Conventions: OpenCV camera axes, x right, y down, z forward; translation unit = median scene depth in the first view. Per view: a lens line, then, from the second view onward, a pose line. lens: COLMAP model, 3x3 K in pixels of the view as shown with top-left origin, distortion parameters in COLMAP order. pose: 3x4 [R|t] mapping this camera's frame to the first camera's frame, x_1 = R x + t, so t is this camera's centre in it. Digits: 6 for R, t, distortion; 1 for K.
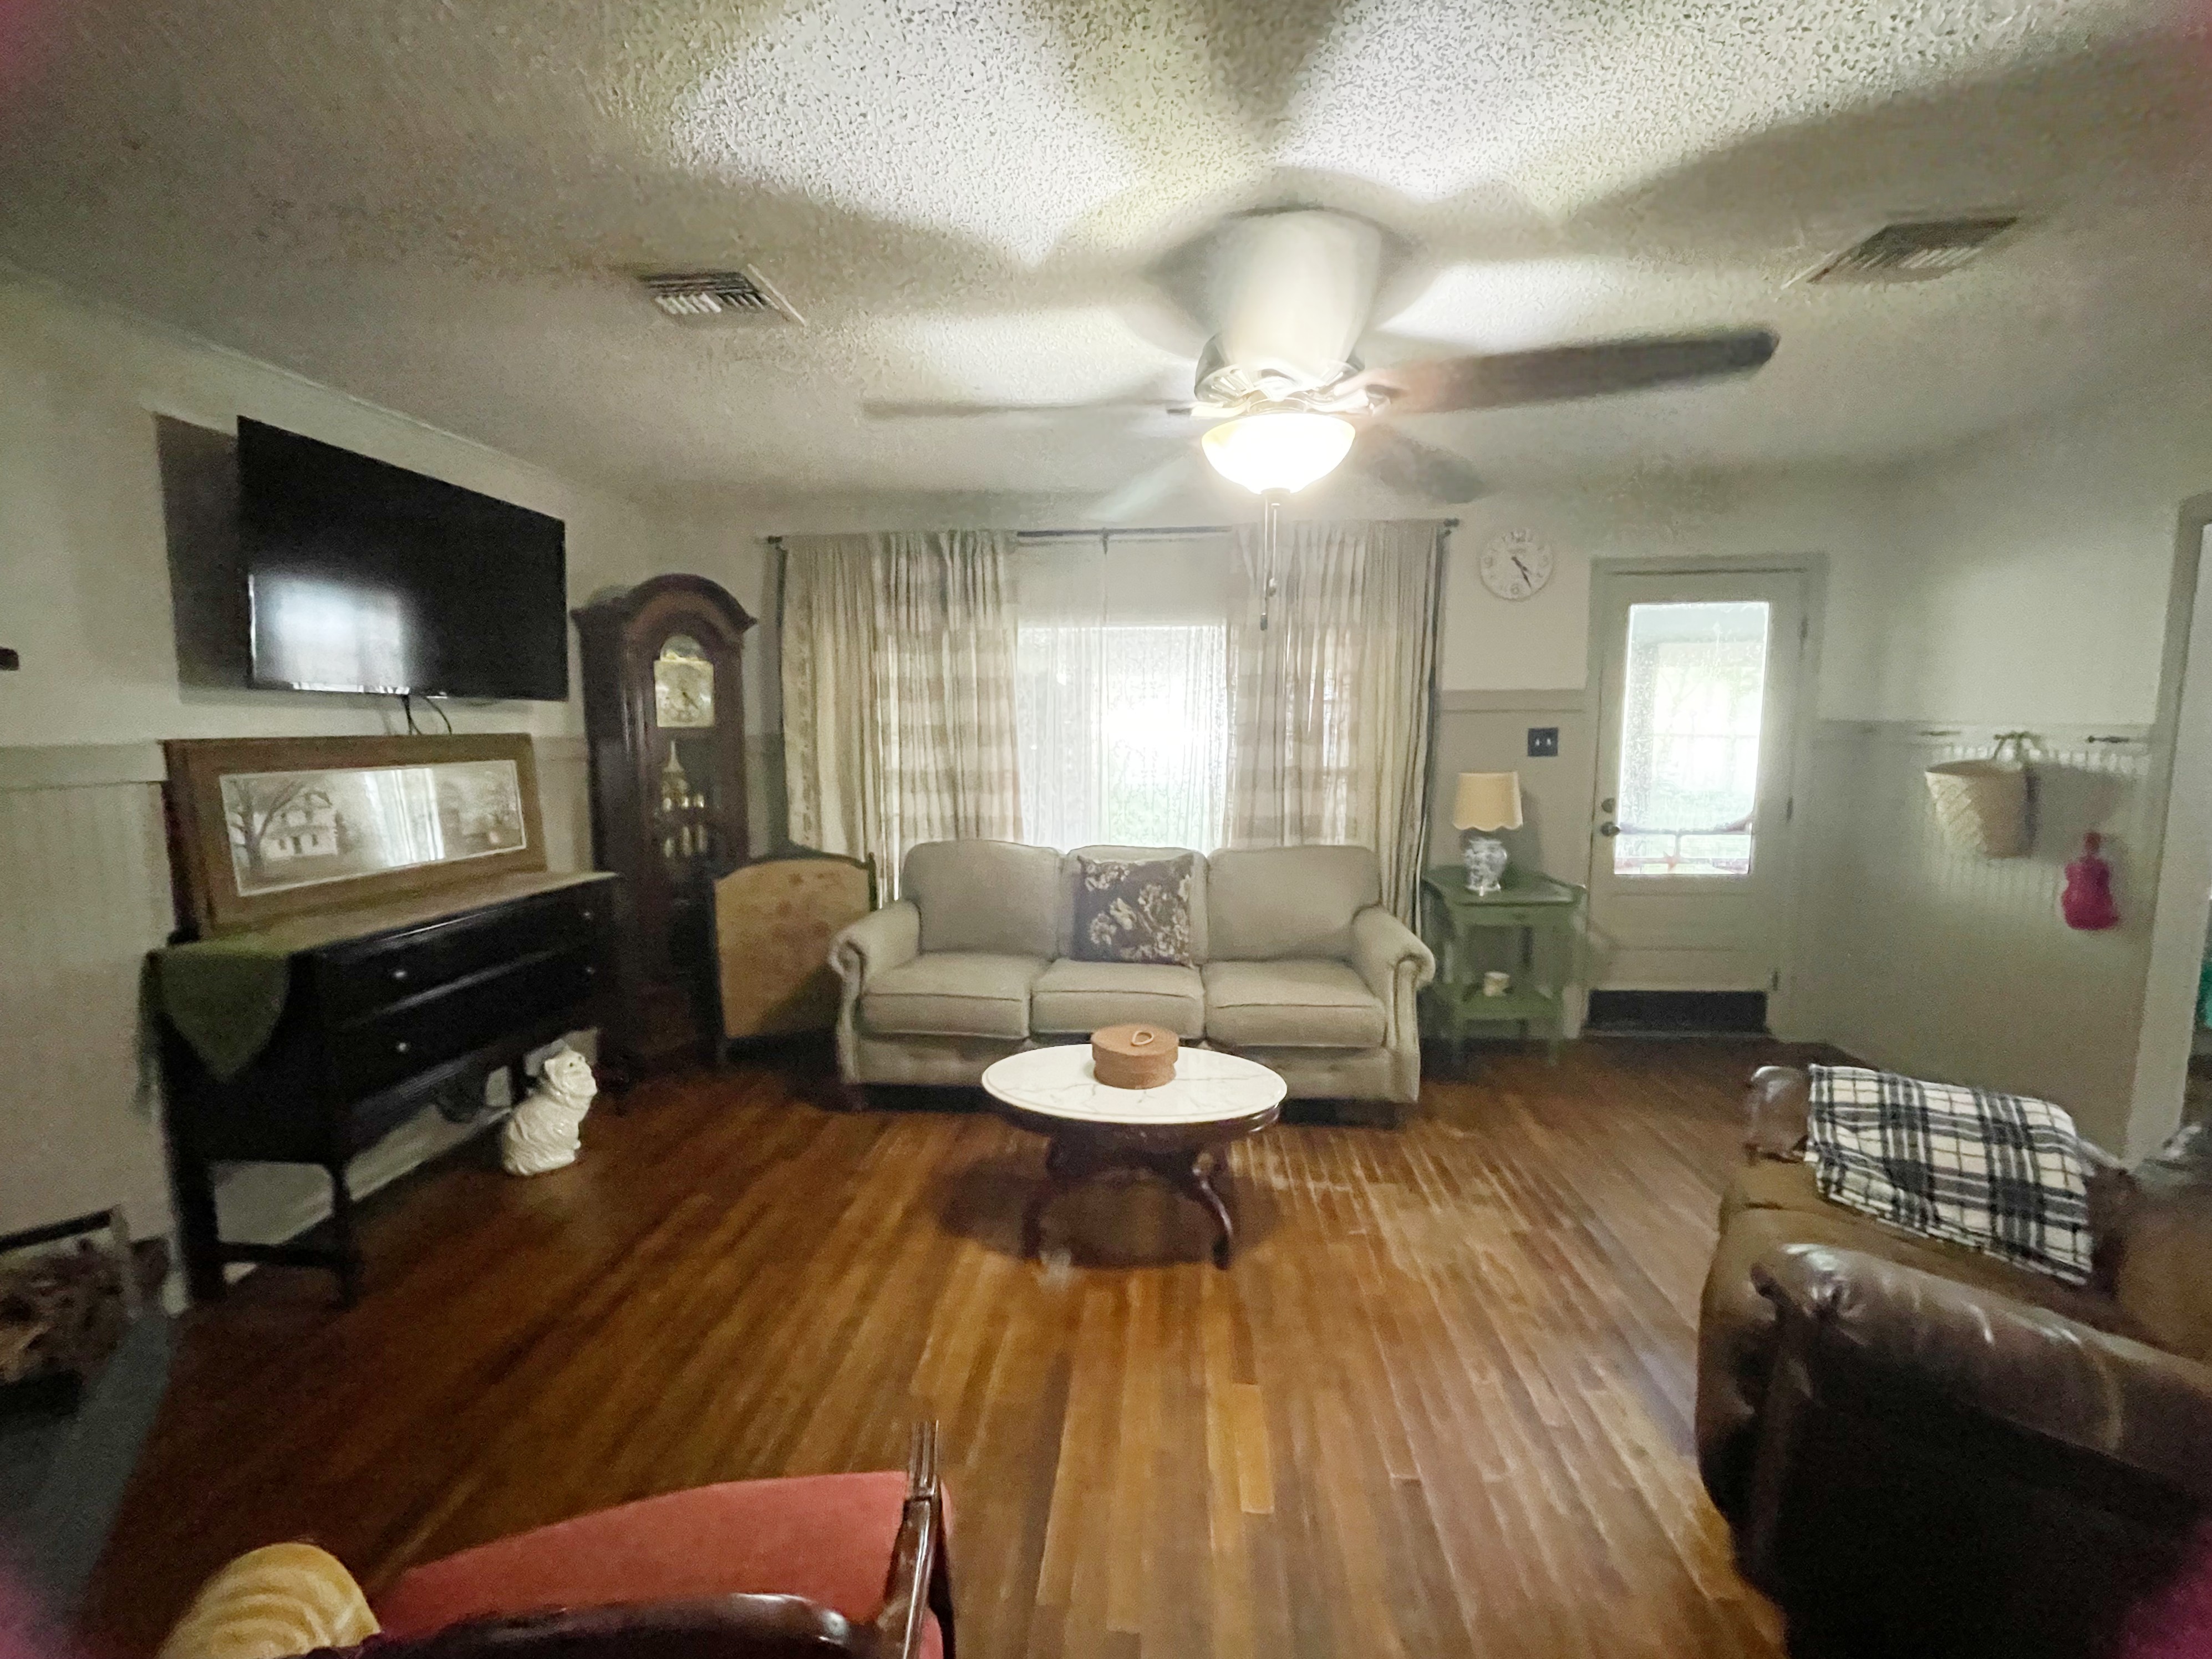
lens RADIAL K [[892.8, 0, 1107.3], [0, 892.8, 819.4], [0, 0, 1]] dist [-0.000119, -0.000006]
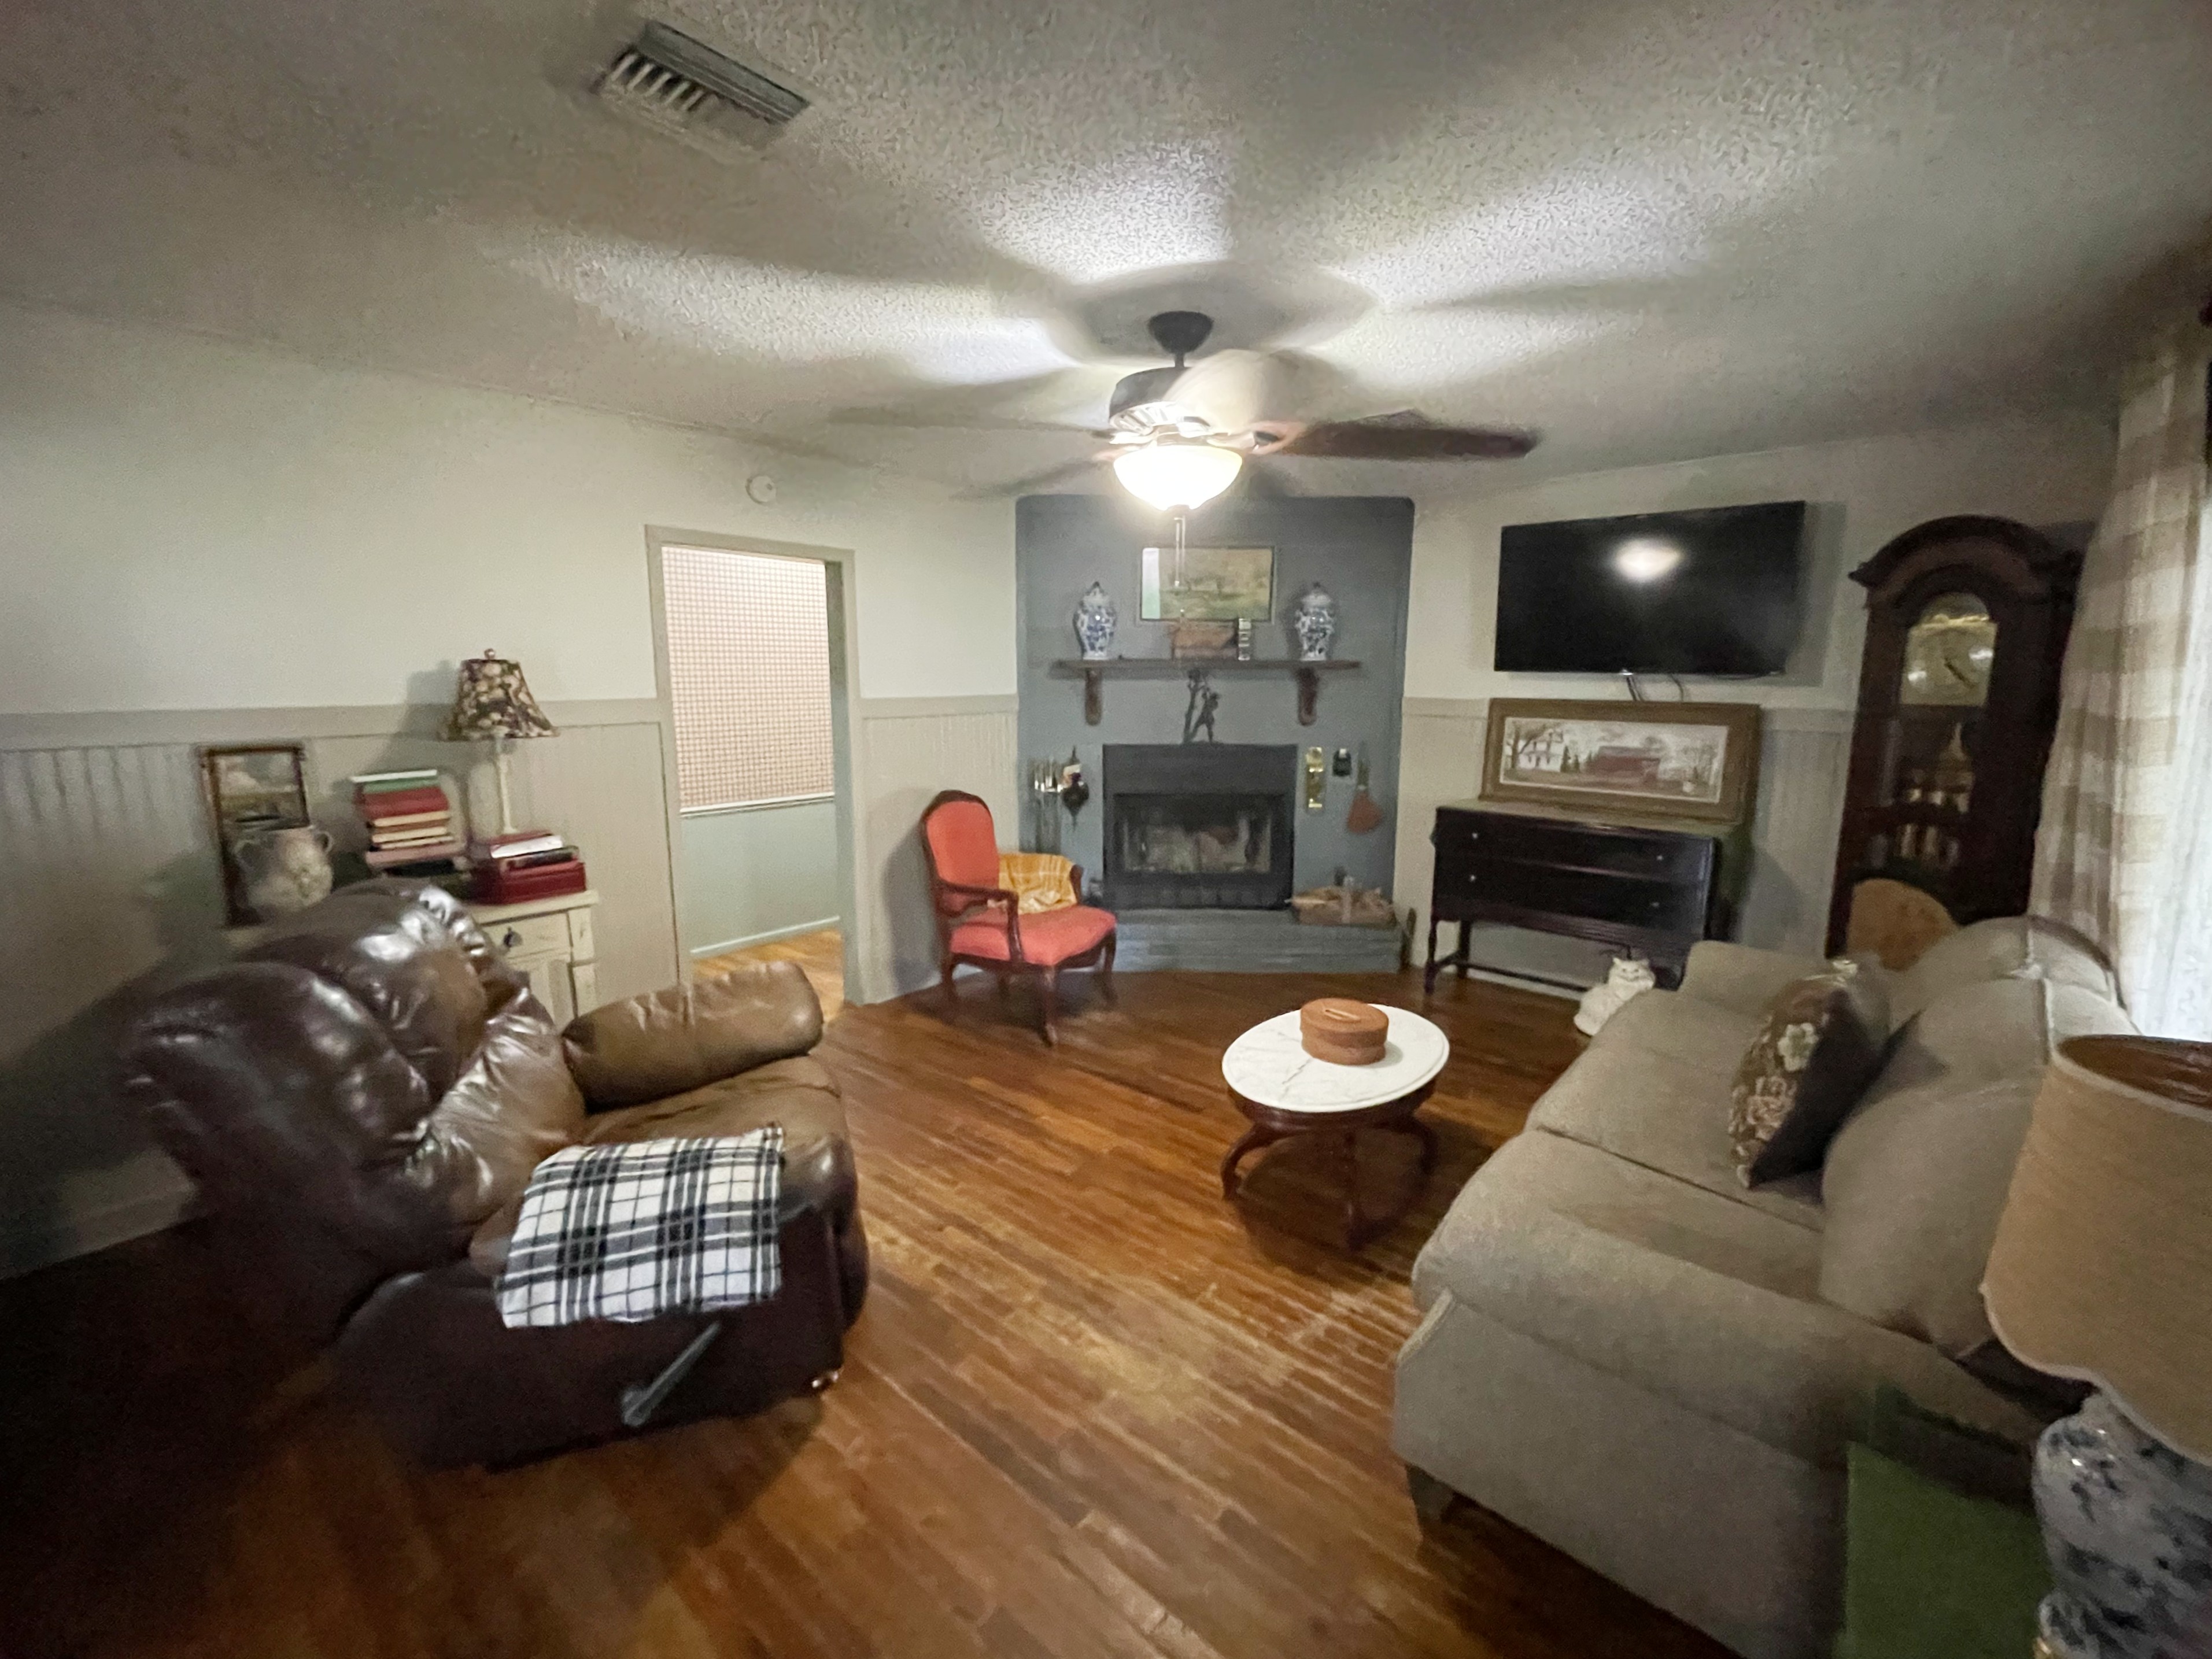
lens RADIAL K [[892.8, 0, 1108.7], [0, 892.8, 821.3], [0, 0, 1]] dist [-0.000119, -0.000006]
pose [[-0.569735, 0.132170, -0.811131, 0.942580], [-0.098208, 0.968961, 0.226869, -0.163753], [0.815939, 0.208915, -0.539071, 1.237311]]
